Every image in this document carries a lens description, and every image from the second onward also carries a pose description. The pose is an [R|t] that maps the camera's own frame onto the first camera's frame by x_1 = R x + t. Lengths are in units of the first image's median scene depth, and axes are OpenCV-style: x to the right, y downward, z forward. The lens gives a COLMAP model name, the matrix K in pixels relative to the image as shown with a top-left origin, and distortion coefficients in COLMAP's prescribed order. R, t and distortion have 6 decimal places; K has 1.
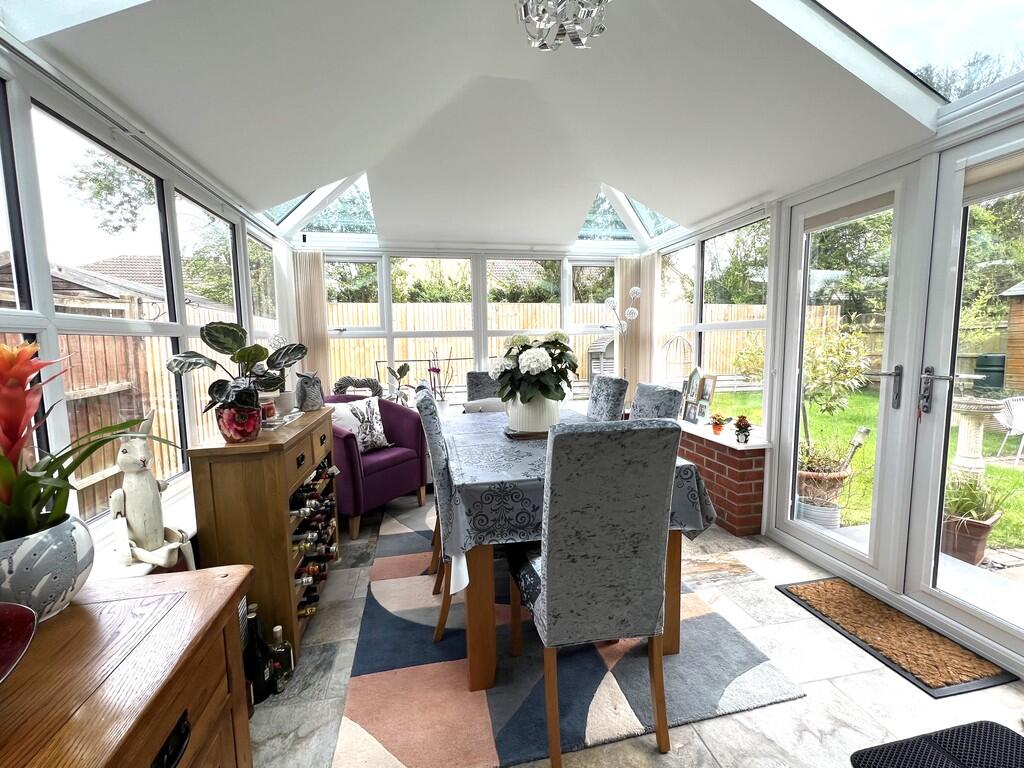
lens RADIAL K [[414.8, 0, 513.2], [0, 414.8, 384.6], [0, 0, 1]] dist [-0.011555, -0.000124]
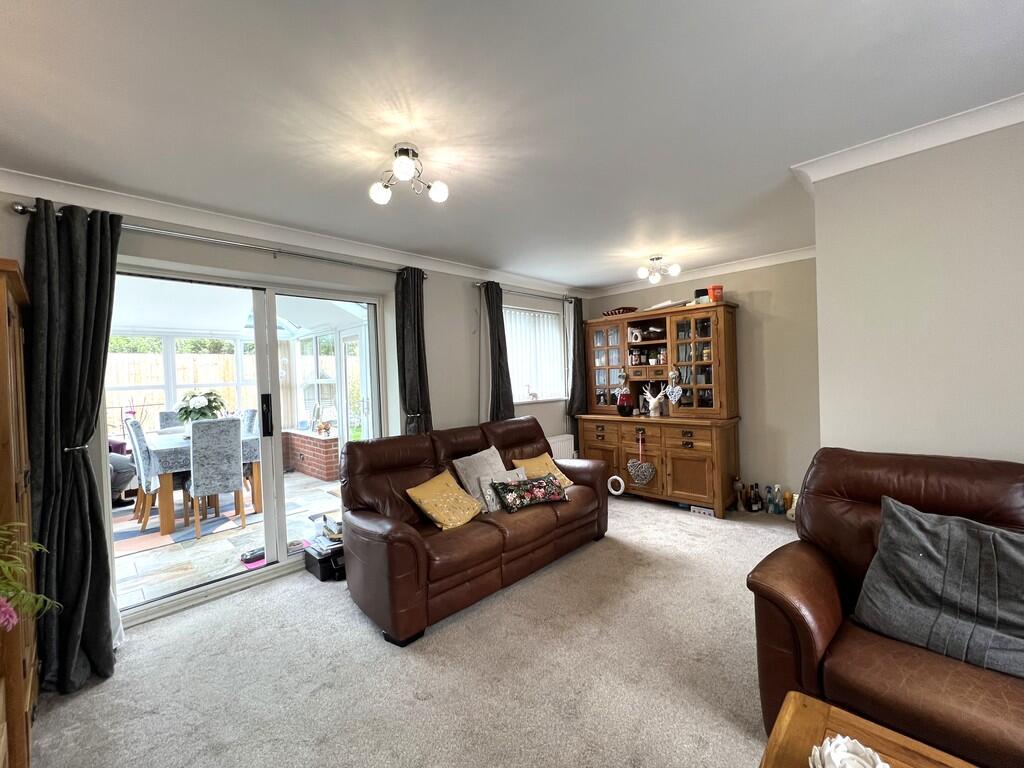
lens RADIAL K [[412.7, 0, 501.7], [0, 412.7, 380.6], [0, 0, 1]] dist [0.002644, 0.000118]
pose [[0.837512, -0.018488, 0.546106, 0.160808], [0.076069, 0.993640, -0.083023, 0.104594], [-0.541098, 0.111074, 0.833592, -1.352826]]
